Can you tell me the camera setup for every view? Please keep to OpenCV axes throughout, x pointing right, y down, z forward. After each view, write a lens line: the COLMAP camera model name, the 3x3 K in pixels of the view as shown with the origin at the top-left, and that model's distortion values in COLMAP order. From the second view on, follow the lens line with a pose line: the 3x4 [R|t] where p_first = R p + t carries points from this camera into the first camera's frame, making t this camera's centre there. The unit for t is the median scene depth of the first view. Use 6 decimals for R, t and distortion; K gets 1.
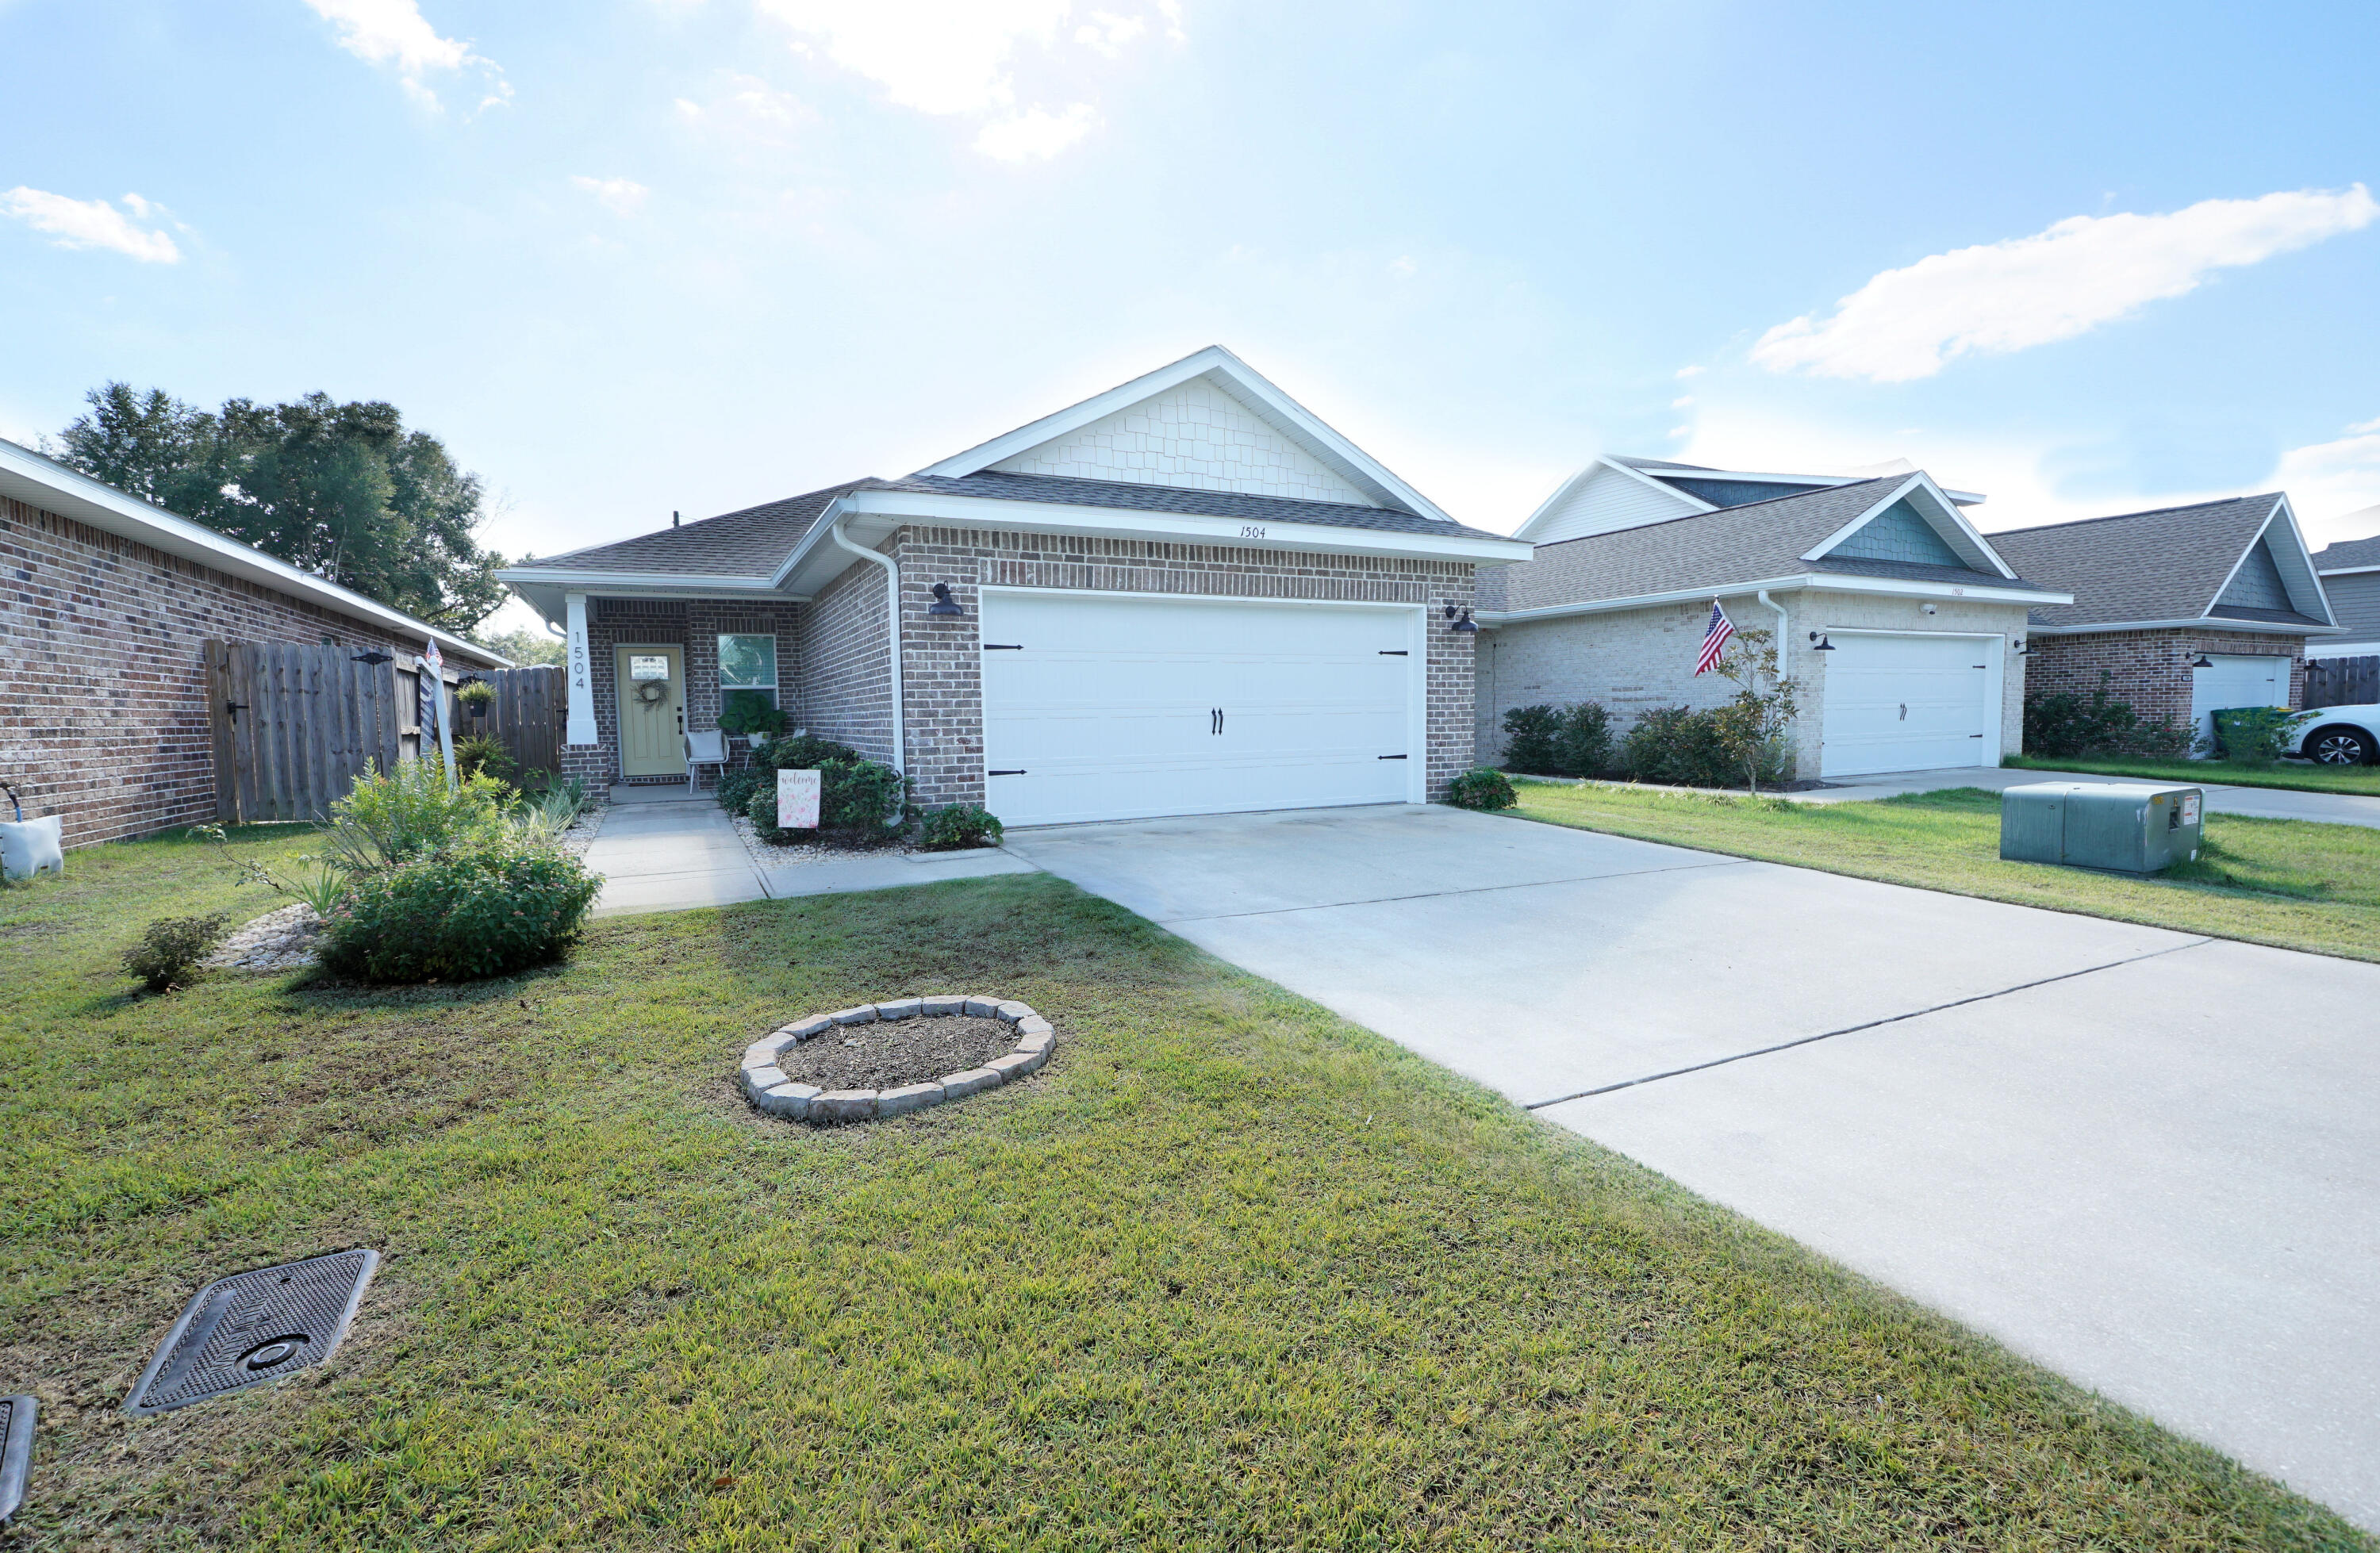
lens RADIAL K [[1045.1, 0, 1188.4], [0, 1045.1, 789.4], [0, 0, 1]] dist [-0.018357, 0.000098]
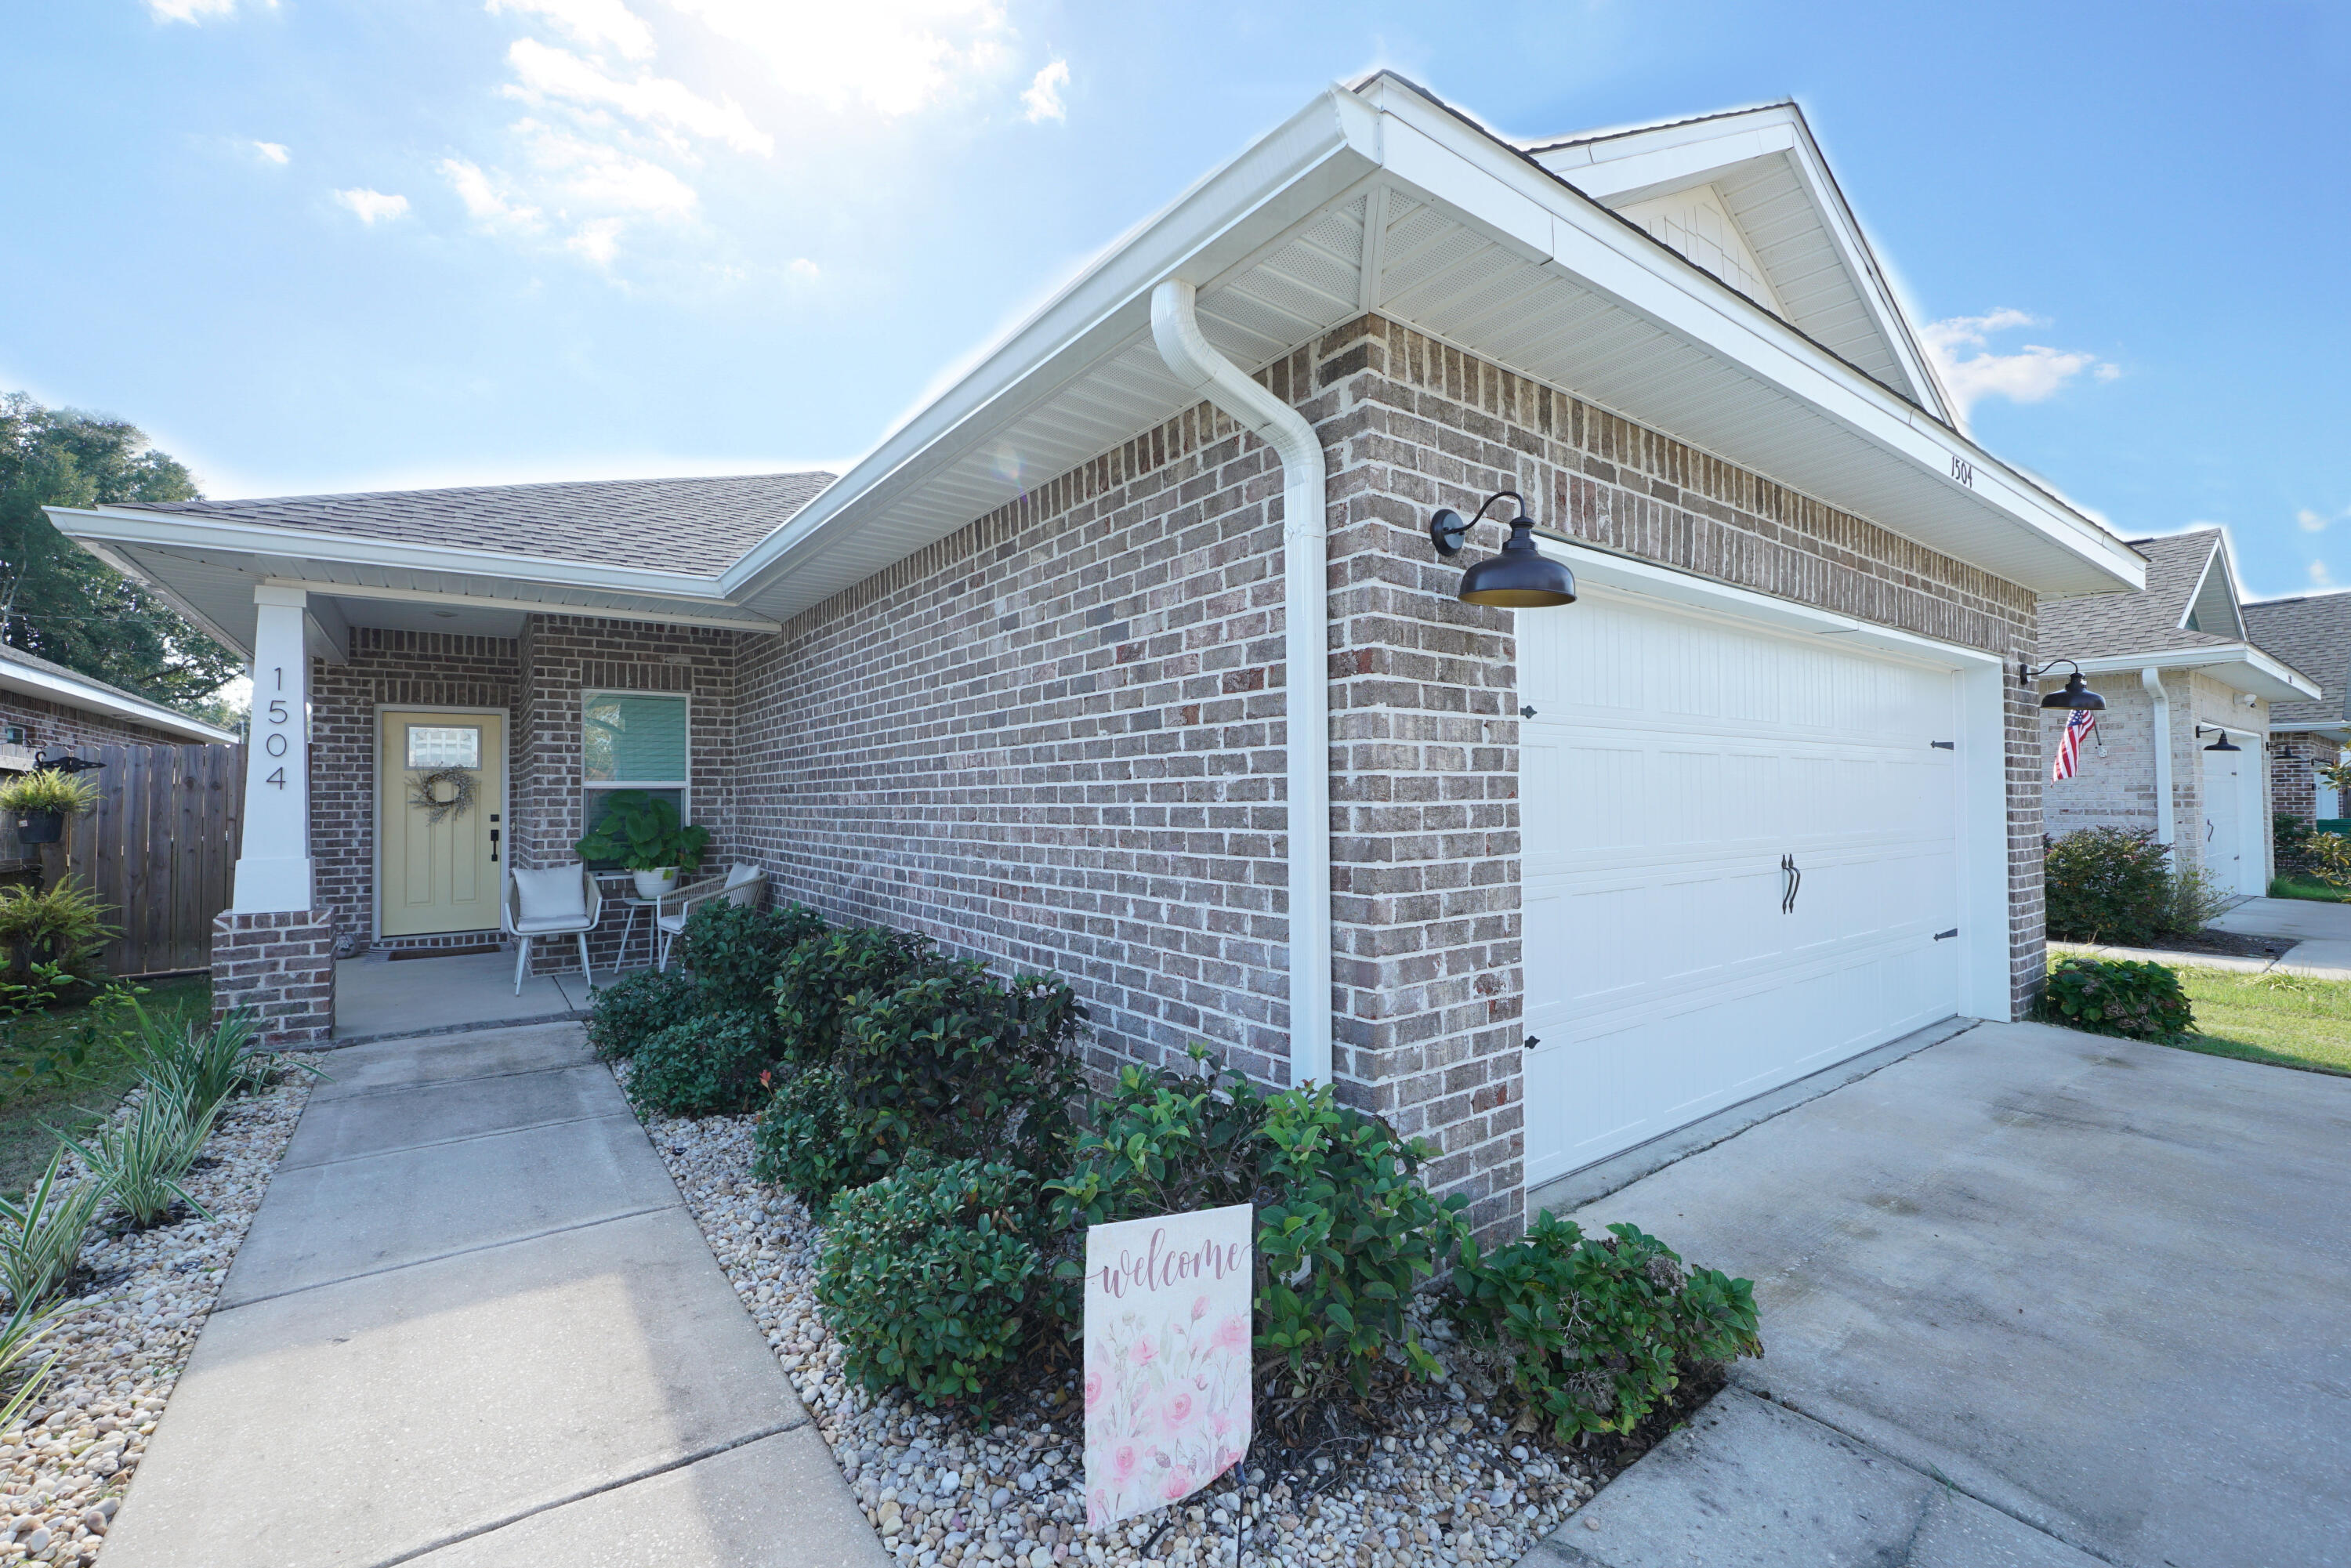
lens RADIAL K [[983.6, 0, 1165.0], [0, 983.6, 775.5], [0, 0, 1]] dist [-0.017813, 0.005431]
pose [[0.986721, 0.012416, 0.161946, -0.294590], [0.003475, 0.995232, -0.097476, -0.066206], [-0.162385, 0.096744, 0.981973, 0.565850]]
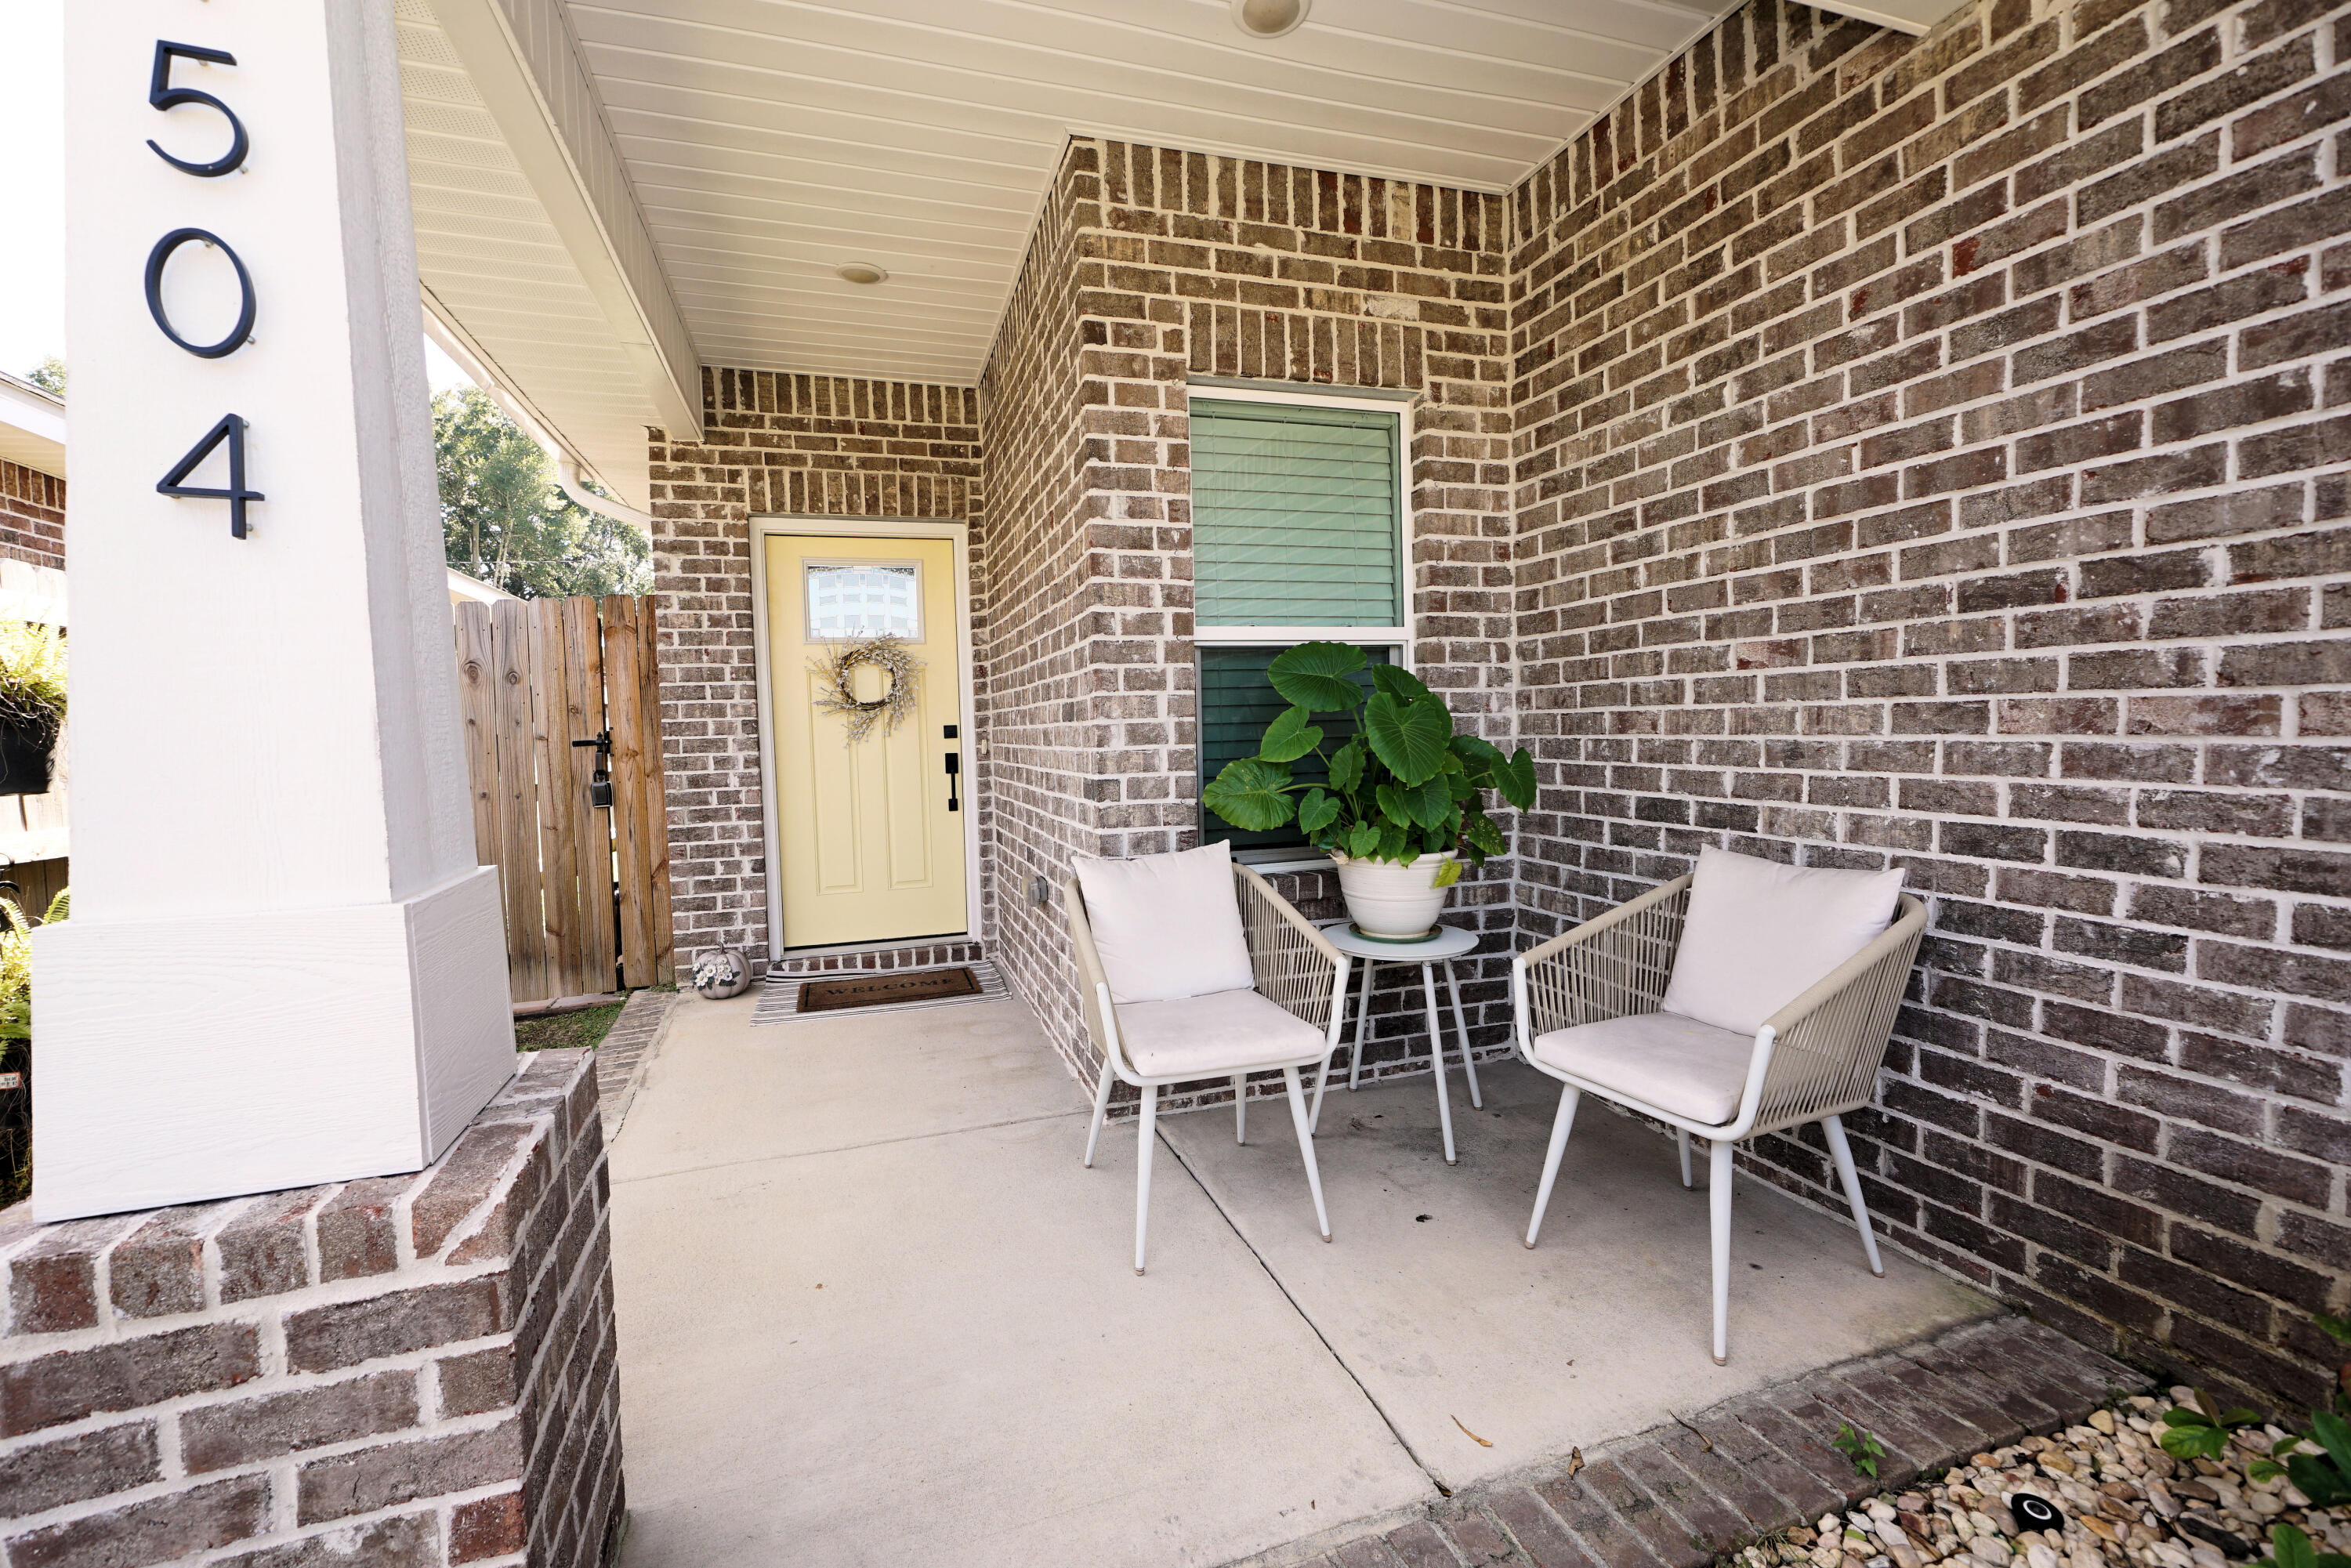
lens RADIAL K [[983.6, 0, 1165.0], [0, 983.6, 775.5], [0, 0, 1]] dist [-0.017813, 0.005431]
pose [[0.988679, -0.001282, -0.150043, -0.548081], [-0.001514, 0.999827, -0.018522, -0.084208], [0.150041, 0.018539, 0.988506, 1.029757]]
